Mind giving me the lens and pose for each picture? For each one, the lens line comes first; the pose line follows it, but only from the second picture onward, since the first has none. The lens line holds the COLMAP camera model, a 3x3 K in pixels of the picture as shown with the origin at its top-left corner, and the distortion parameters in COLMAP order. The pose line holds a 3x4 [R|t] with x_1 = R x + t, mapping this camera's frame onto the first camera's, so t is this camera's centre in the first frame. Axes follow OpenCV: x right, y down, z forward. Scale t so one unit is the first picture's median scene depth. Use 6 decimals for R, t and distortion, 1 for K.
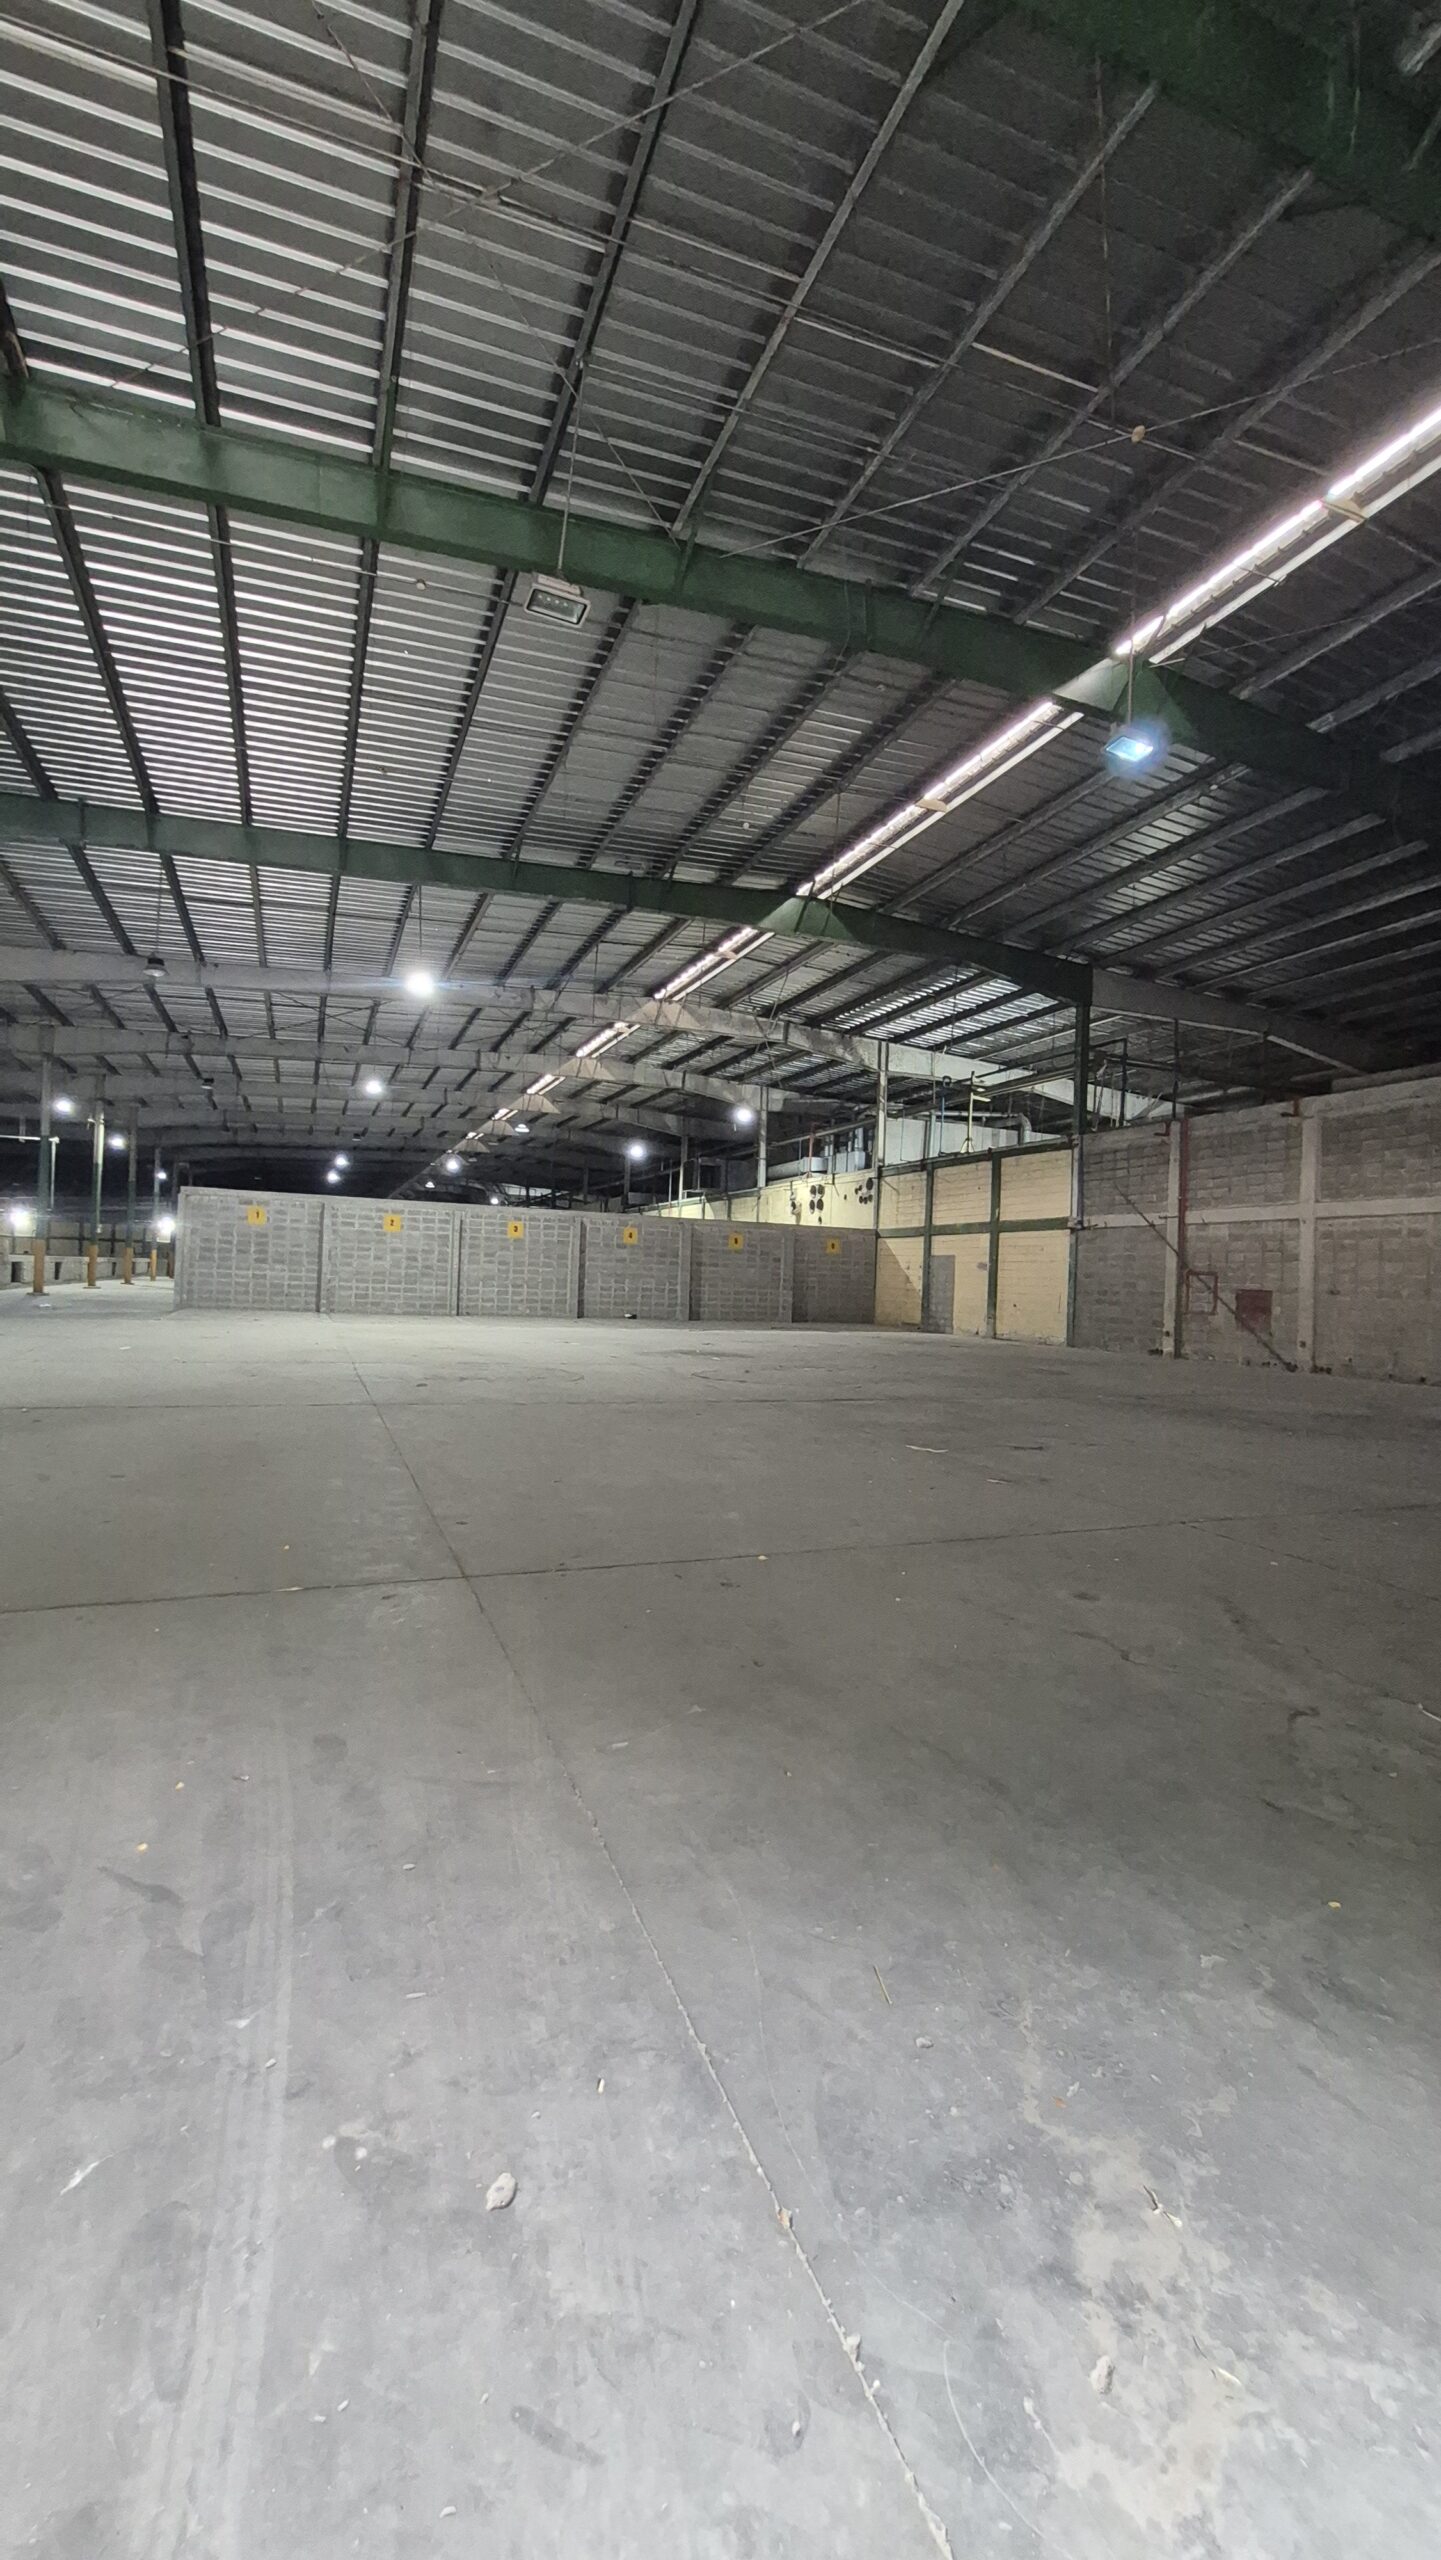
lens RADIAL K [[1017.3, 0, 691.6], [0, 1017.3, 1270.9], [0, 0, 1]] dist [0.014307, -0.005453]
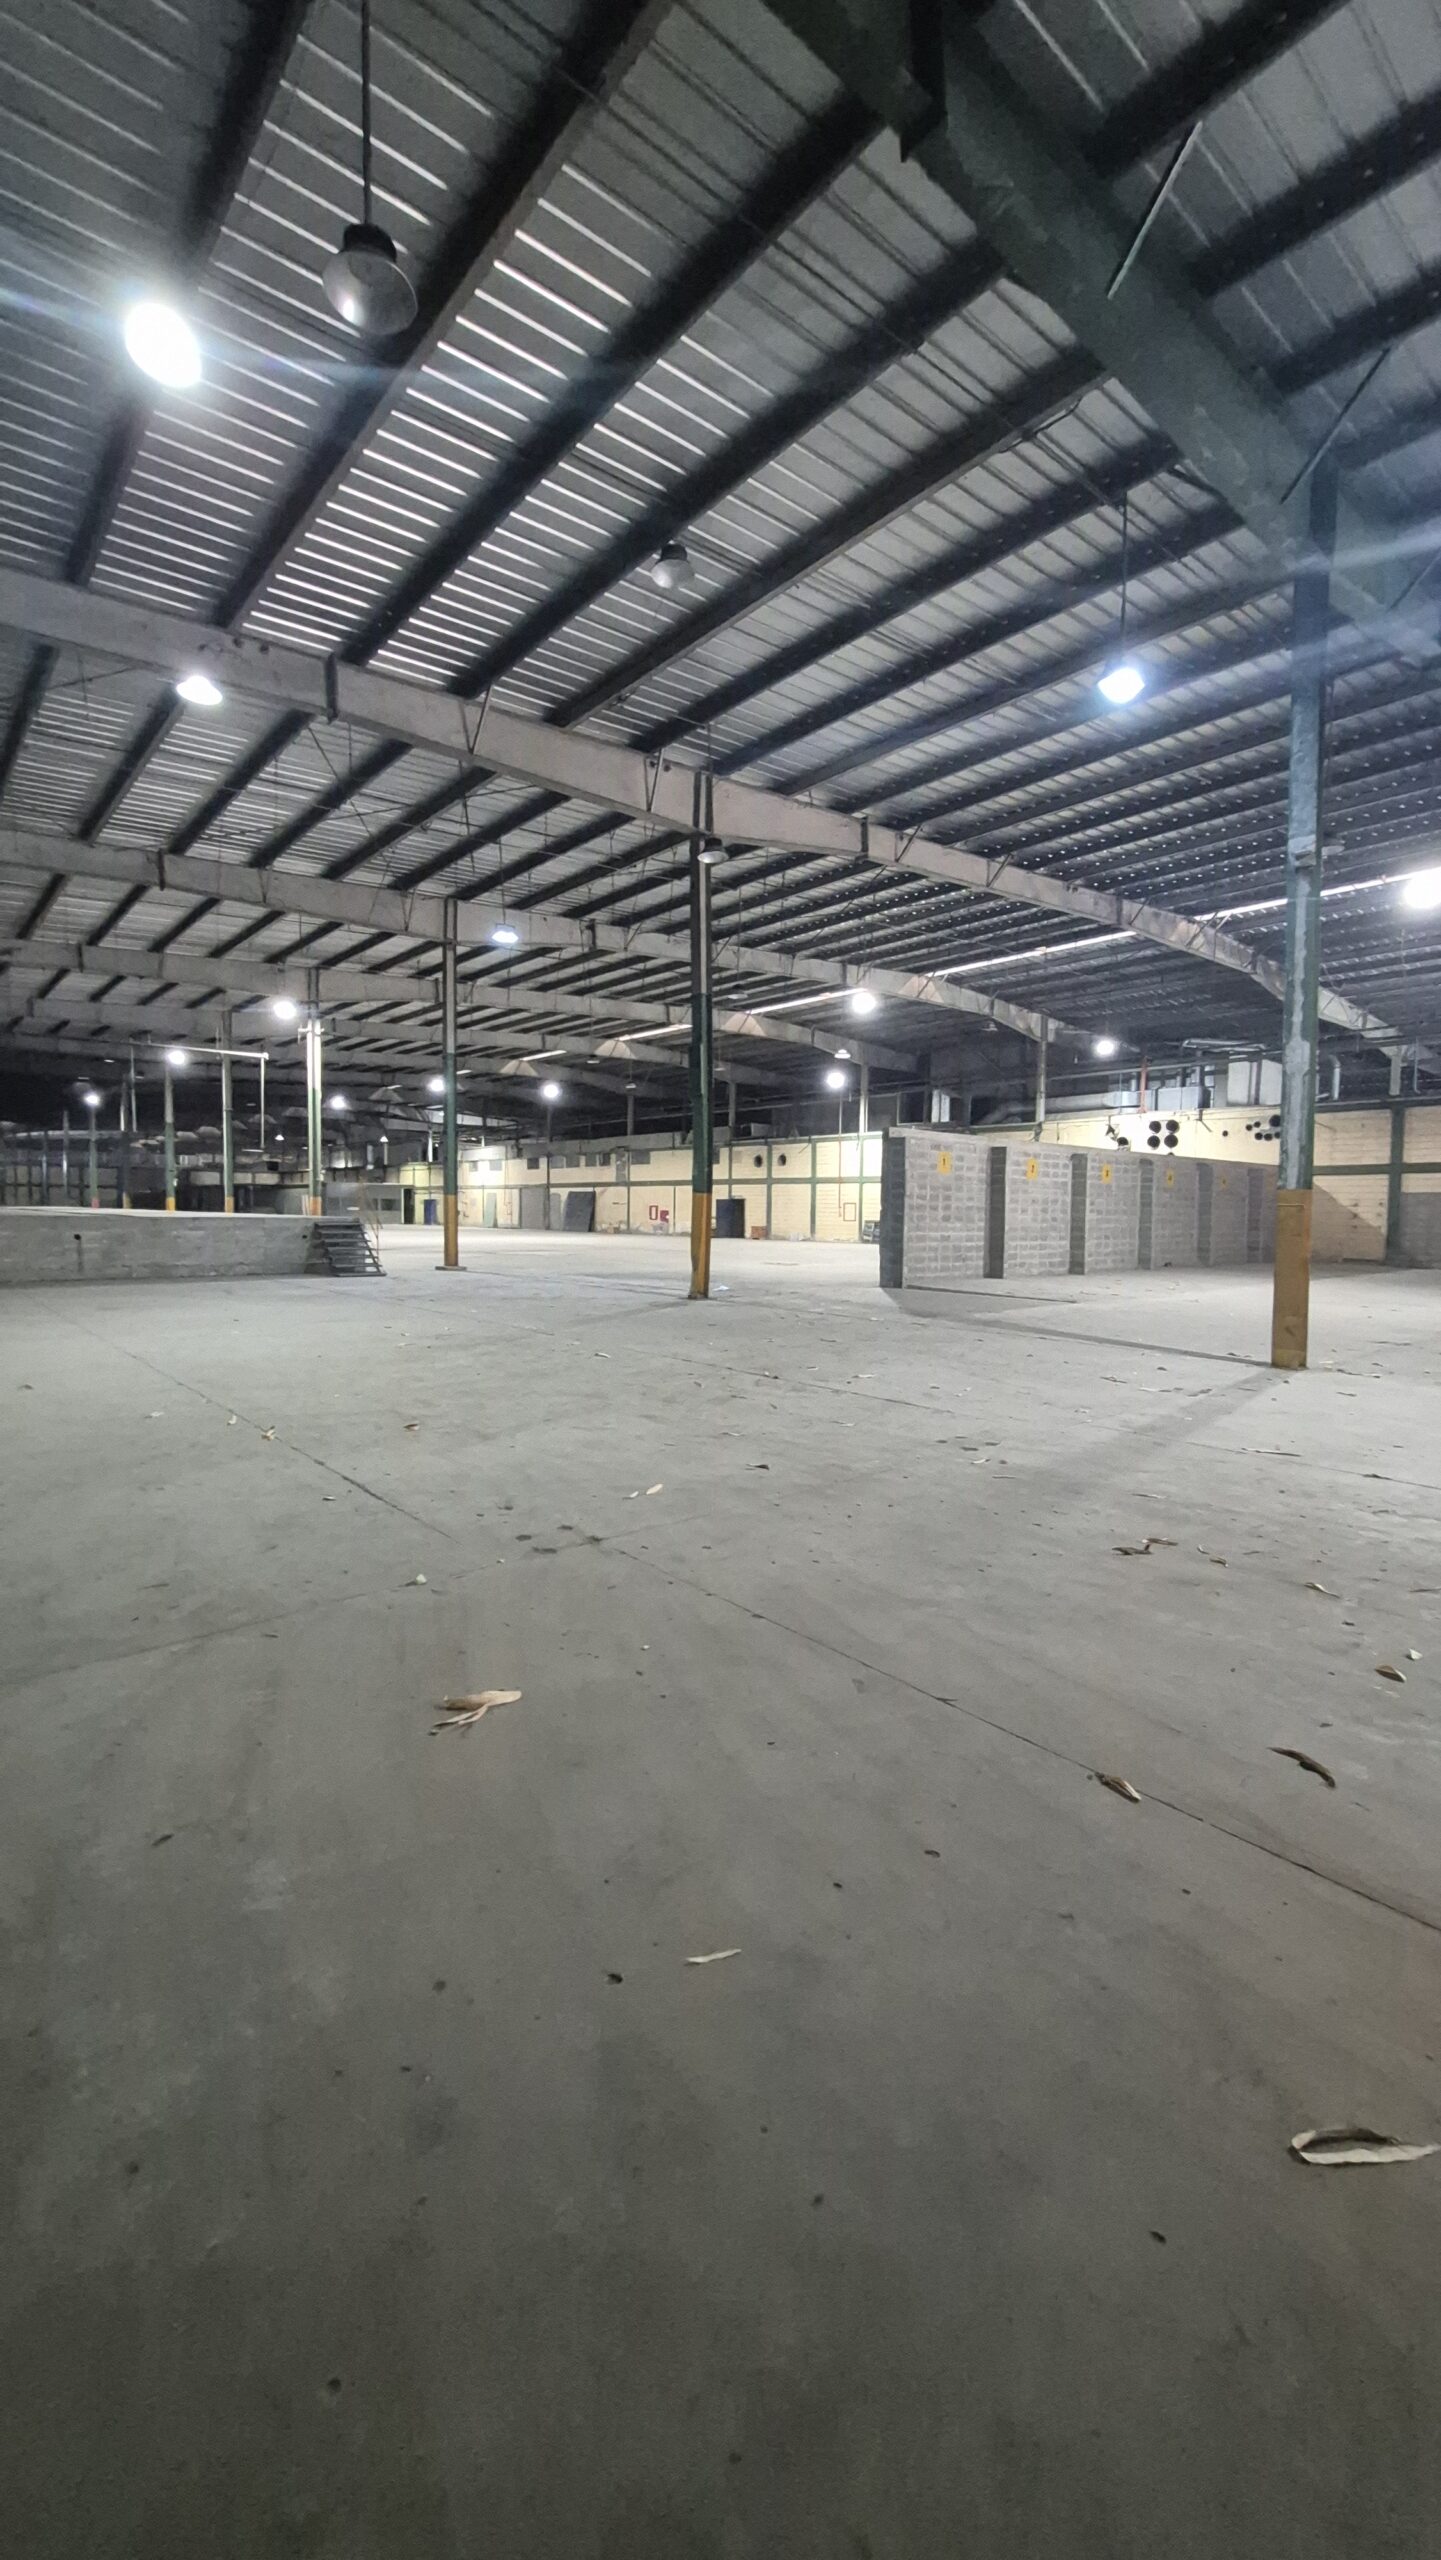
lens RADIAL K [[1017.3, 0, 691.6], [0, 1017.3, 1270.9], [0, 0, 1]] dist [0.014307, -0.005453]
pose [[0.944123, -0.045026, 0.326504, -0.879963], [0.020419, 0.996712, 0.078408, -0.036267], [-0.328961, -0.067360, 0.941938, 0.296112]]
